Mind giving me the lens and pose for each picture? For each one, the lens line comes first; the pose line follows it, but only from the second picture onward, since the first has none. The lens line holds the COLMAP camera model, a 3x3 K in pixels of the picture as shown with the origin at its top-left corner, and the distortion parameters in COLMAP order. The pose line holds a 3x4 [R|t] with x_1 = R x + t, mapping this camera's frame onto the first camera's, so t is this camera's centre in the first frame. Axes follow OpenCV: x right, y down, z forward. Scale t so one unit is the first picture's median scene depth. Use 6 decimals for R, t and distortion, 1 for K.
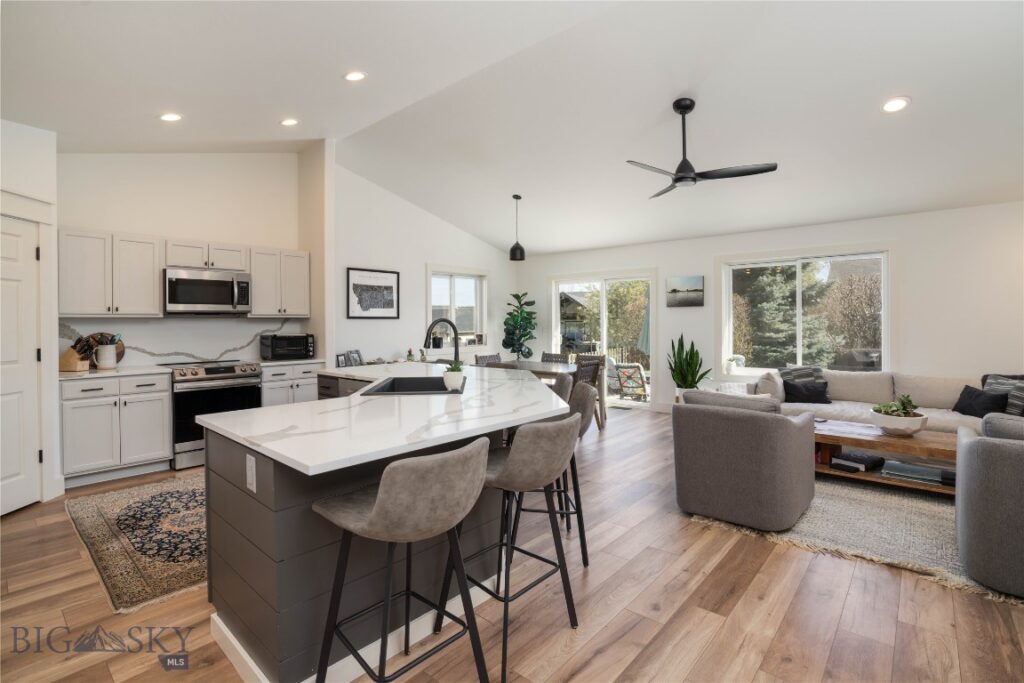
lens RADIAL K [[475.5, 0, 512.0], [0, 475.5, 341.5], [0, 0, 1]] dist [0.001536, 0.000331]
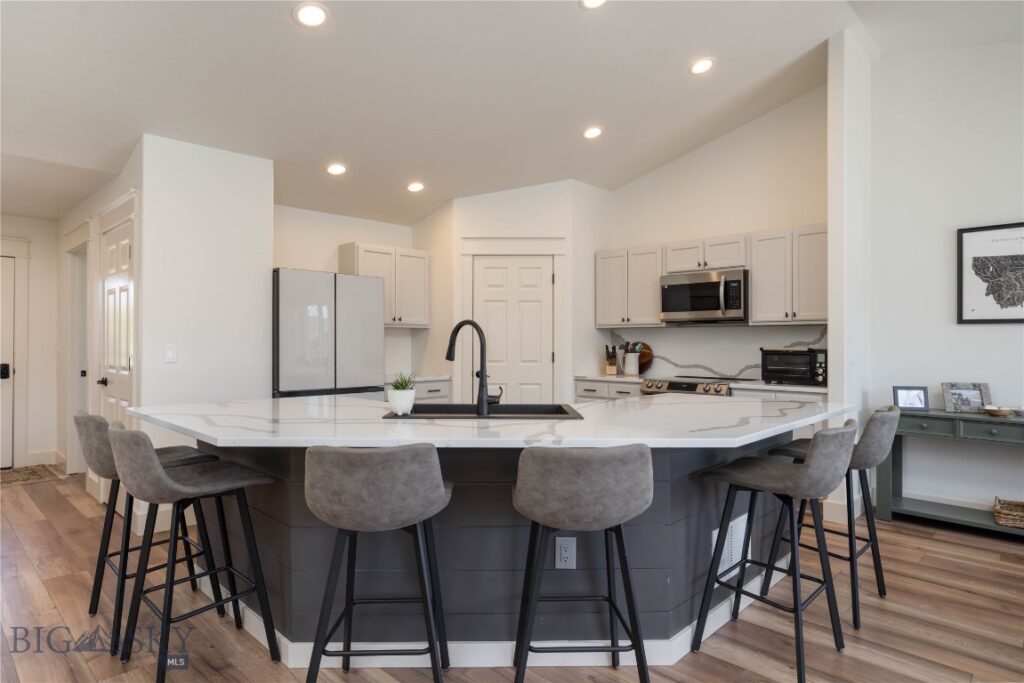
lens RADIAL K [[588.7, 0, 516.5], [0, 588.7, 335.6], [0, 0, 1]] dist [0.016757, -0.001259]
pose [[0.005348, -0.002856, -0.999982, 0.323647], [-0.039771, 0.999204, -0.003067, -0.012319], [0.999195, 0.039786, 0.005230, 0.488183]]
